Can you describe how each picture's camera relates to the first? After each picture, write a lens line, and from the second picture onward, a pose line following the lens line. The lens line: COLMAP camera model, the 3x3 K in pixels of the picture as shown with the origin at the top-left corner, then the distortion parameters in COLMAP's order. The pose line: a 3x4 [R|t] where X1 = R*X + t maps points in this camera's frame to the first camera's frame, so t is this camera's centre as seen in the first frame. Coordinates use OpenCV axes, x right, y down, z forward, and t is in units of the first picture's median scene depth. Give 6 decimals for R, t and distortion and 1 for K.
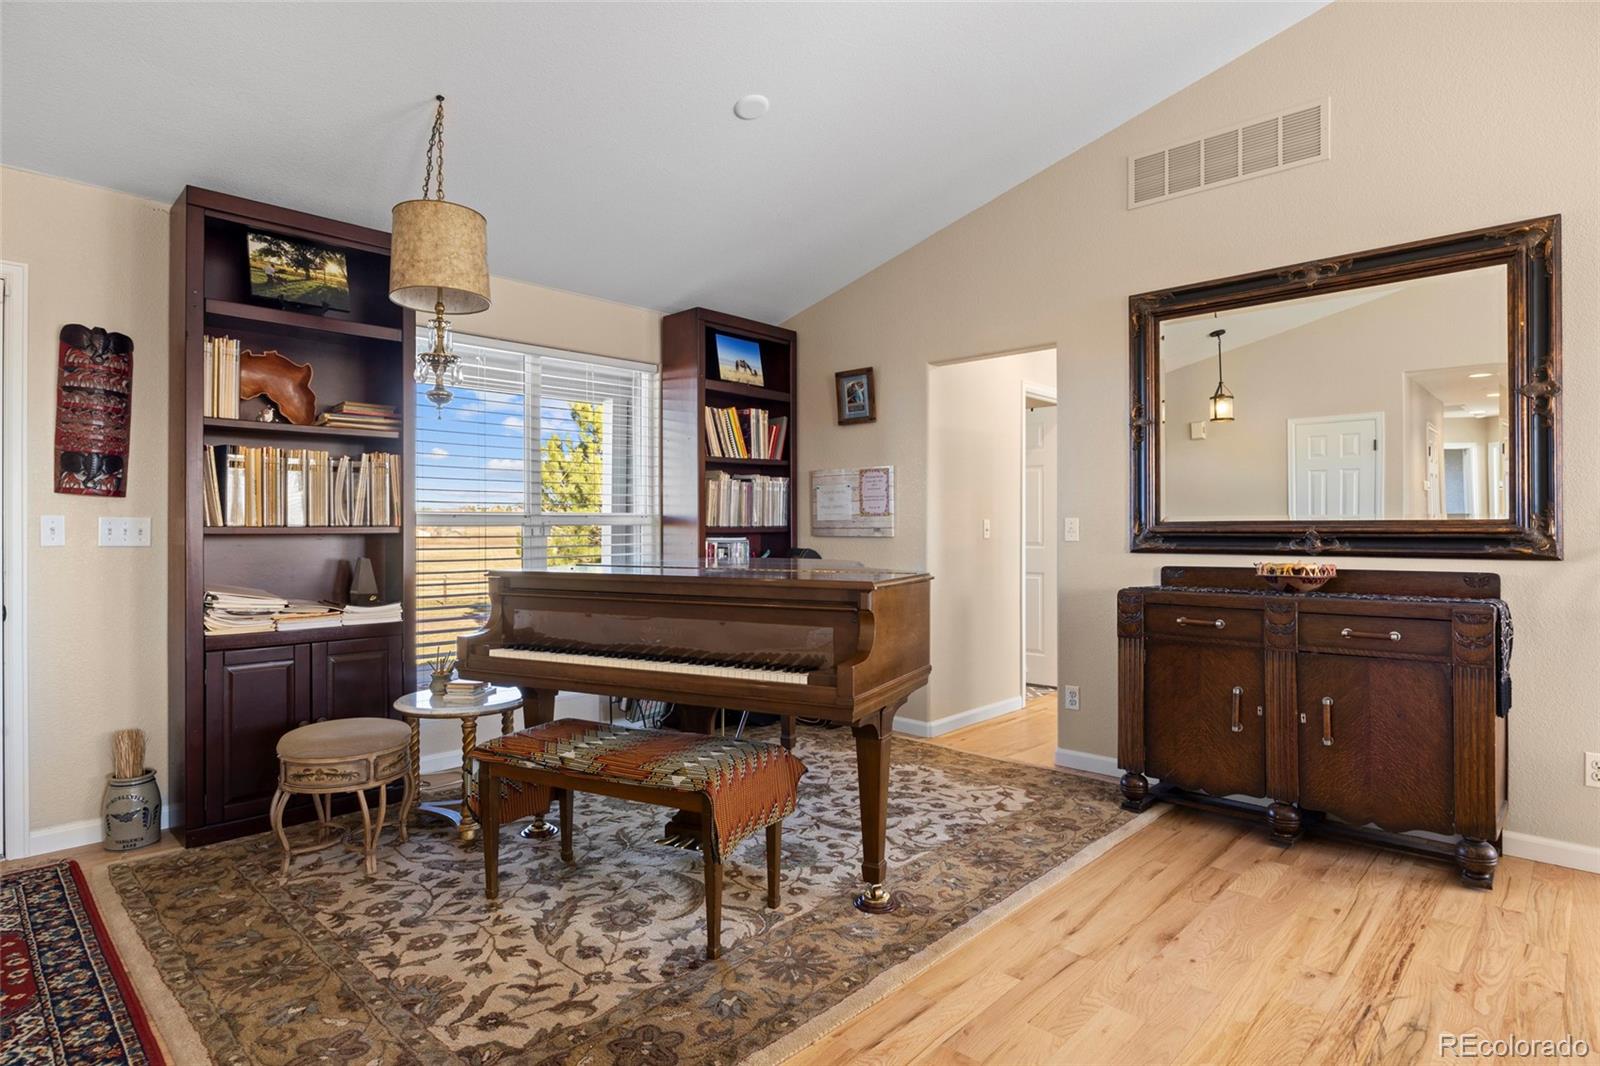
lens RADIAL K [[834.3, 0, 797.2], [0, 834.3, 529.1], [0, 0, 1]] dist [-0.013507, 0.001028]
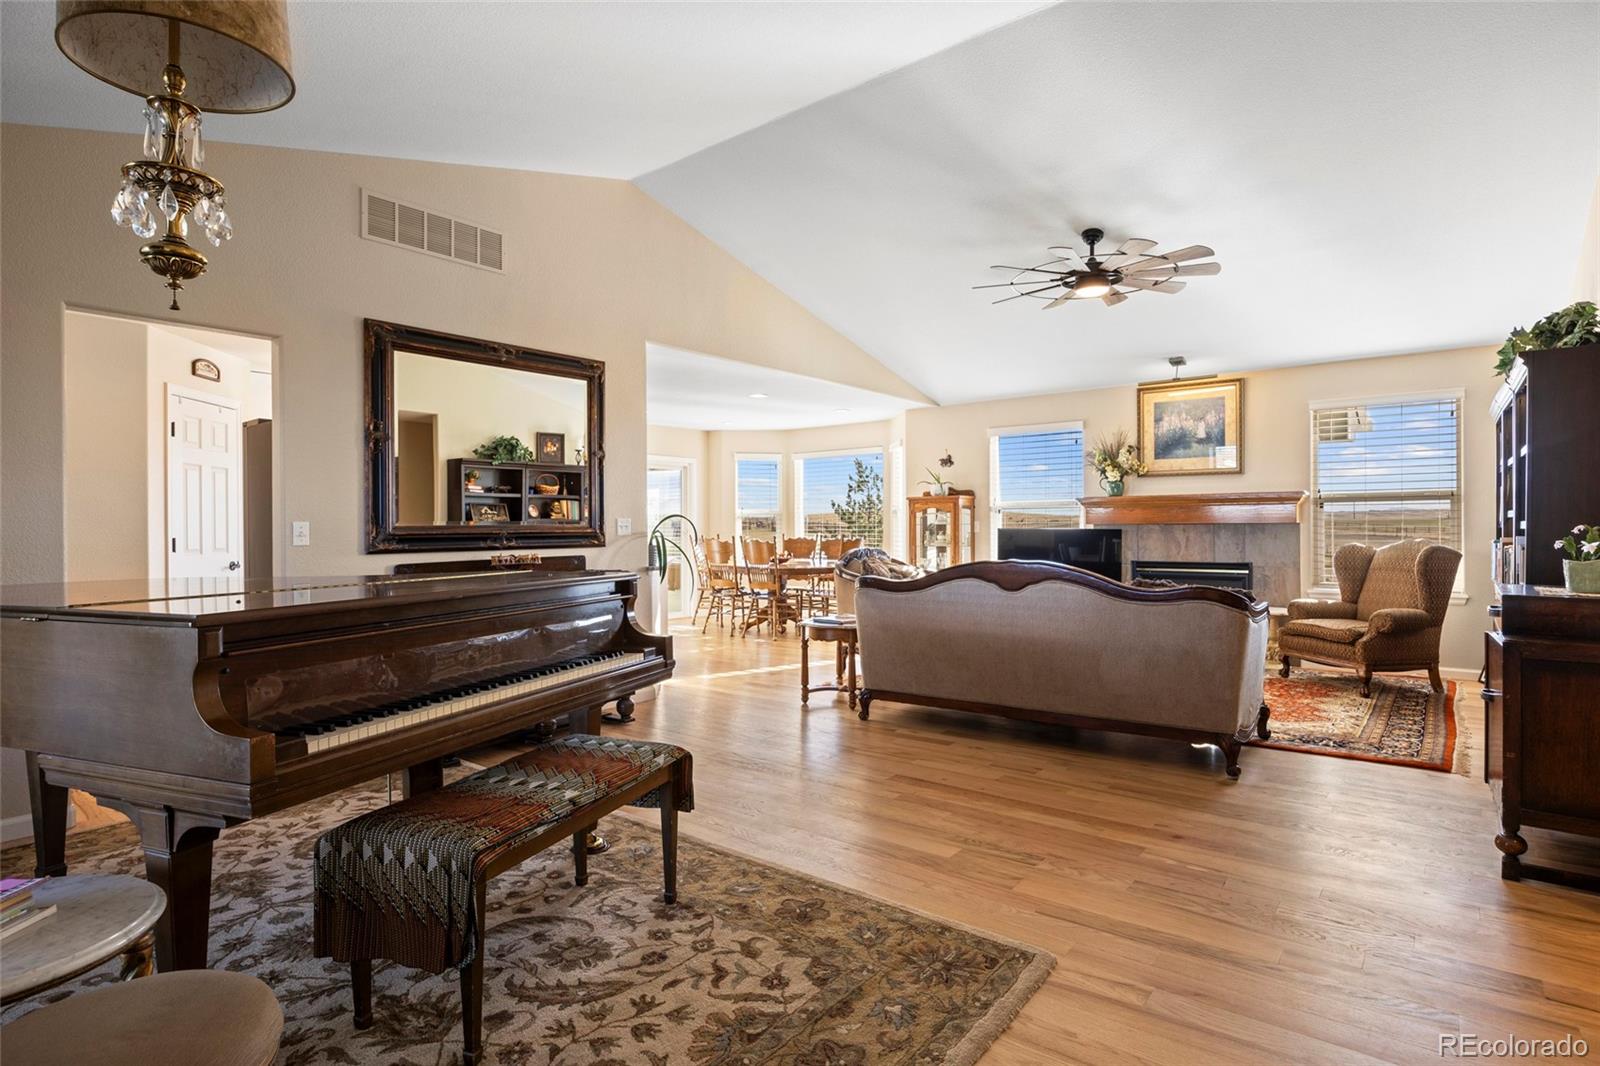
lens RADIAL K [[834.3, 0, 797.2], [0, 834.3, 529.1], [0, 0, 1]] dist [-0.013507, 0.001028]
pose [[-0.082739, -0.002700, 0.996568, -0.994889], [0.008445, 0.999959, 0.003411, -0.004328], [-0.996535, 0.008698, -0.082713, 0.719571]]
